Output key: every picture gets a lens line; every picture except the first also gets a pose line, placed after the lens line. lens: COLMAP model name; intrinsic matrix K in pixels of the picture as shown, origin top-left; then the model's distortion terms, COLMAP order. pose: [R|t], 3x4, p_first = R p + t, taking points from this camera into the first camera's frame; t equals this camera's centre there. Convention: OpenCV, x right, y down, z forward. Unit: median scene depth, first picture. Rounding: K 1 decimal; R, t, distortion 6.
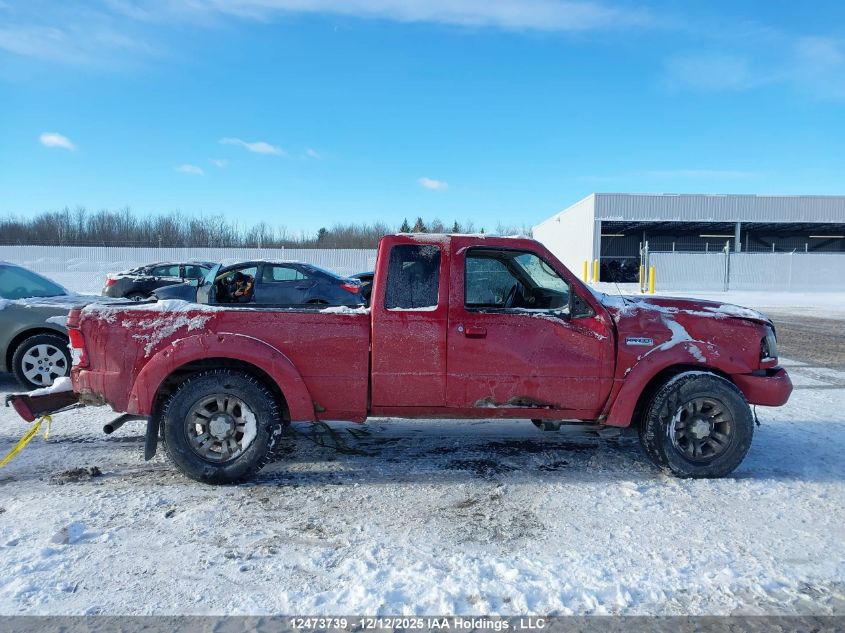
lens RADIAL K [[658.8, 0, 419.9], [0, 658.8, 338.3], [0, 0, 1]] dist [0.024583, -0.004401]
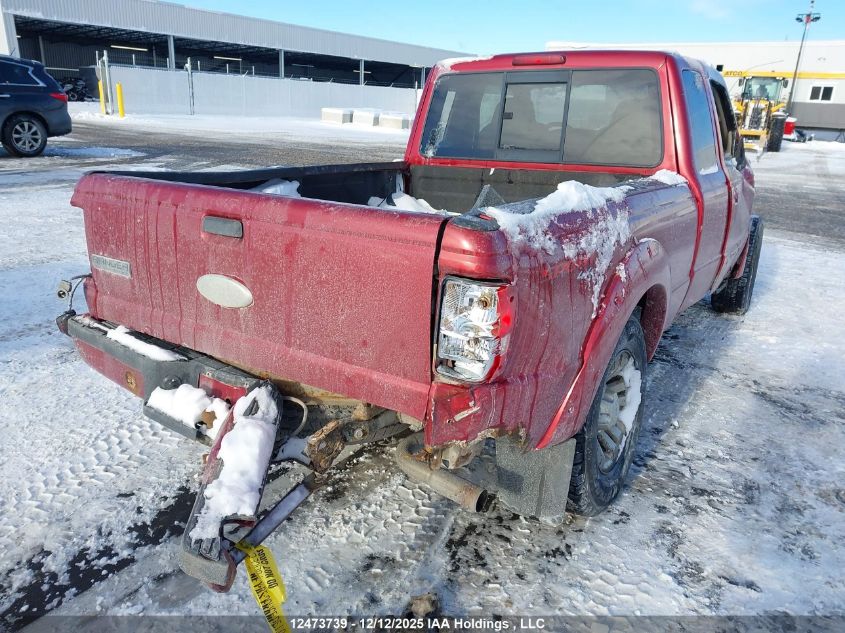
lens RADIAL K [[658.8, 0, 419.9], [0, 658.8, 338.3], [0, 0, 1]] dist [0.024583, -0.004401]
pose [[0.611959, -0.246927, 0.751354, -0.643541], [0.045184, 0.959376, 0.278490, -0.067551], [-0.789598, -0.136475, 0.598256, 0.647437]]
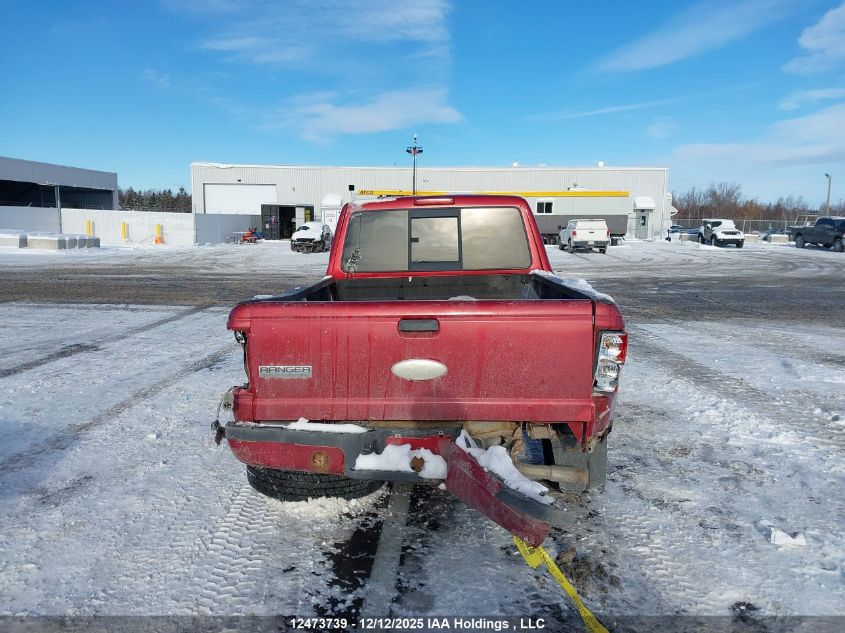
lens RADIAL K [[666.8, 0, 422.5], [0, 666.8, 316.5], [0, 0, 1]] dist [-0.010503, -0.002396]
pose [[0.121750, -0.141436, 0.982432, -0.925728], [0.098057, 0.986667, 0.129893, -0.103599], [-0.987705, 0.080519, 0.133995, 0.866916]]
